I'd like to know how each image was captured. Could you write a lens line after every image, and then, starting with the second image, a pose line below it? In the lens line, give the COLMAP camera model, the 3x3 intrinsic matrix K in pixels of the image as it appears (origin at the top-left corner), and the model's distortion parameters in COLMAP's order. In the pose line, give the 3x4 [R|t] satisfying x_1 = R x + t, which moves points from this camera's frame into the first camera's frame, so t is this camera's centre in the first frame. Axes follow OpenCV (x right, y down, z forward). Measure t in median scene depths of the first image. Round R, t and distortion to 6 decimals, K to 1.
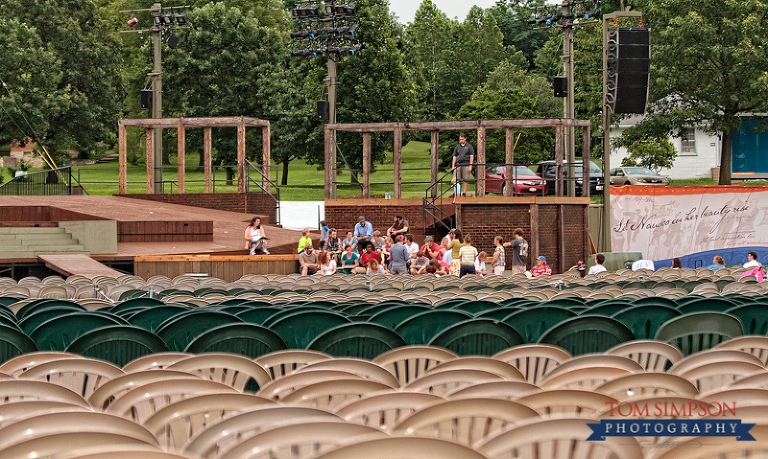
lens RADIAL K [[2537.4, 0, 384.1], [0, 2537.4, 229.4], [0, 0, 1]] dist [0.147958, 0.000000]
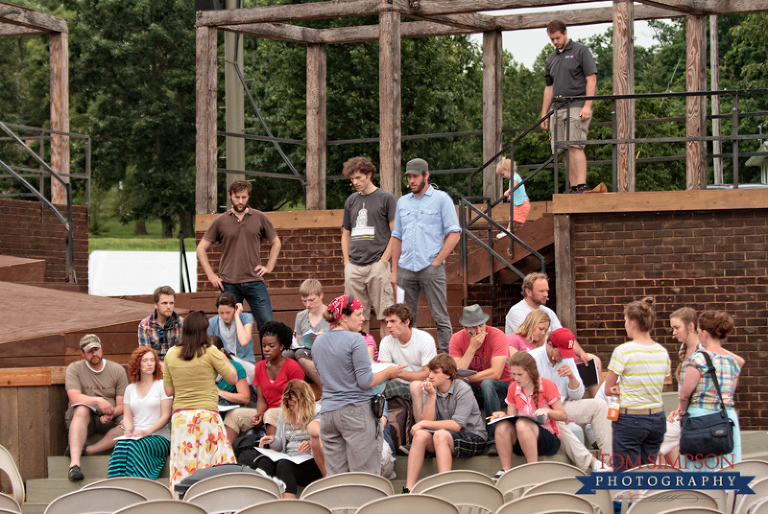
lens RADIAL K [[2495.9, 0, 383.4], [0, 2495.9, 257.4], [0, 0, 1]] dist [0.613631, 0.000000]
pose [[0.999602, -0.009402, -0.026601, 0.009704], [0.008678, 0.999592, -0.027199, 0.003422], [0.026846, 0.026958, 0.999276, 0.457430]]
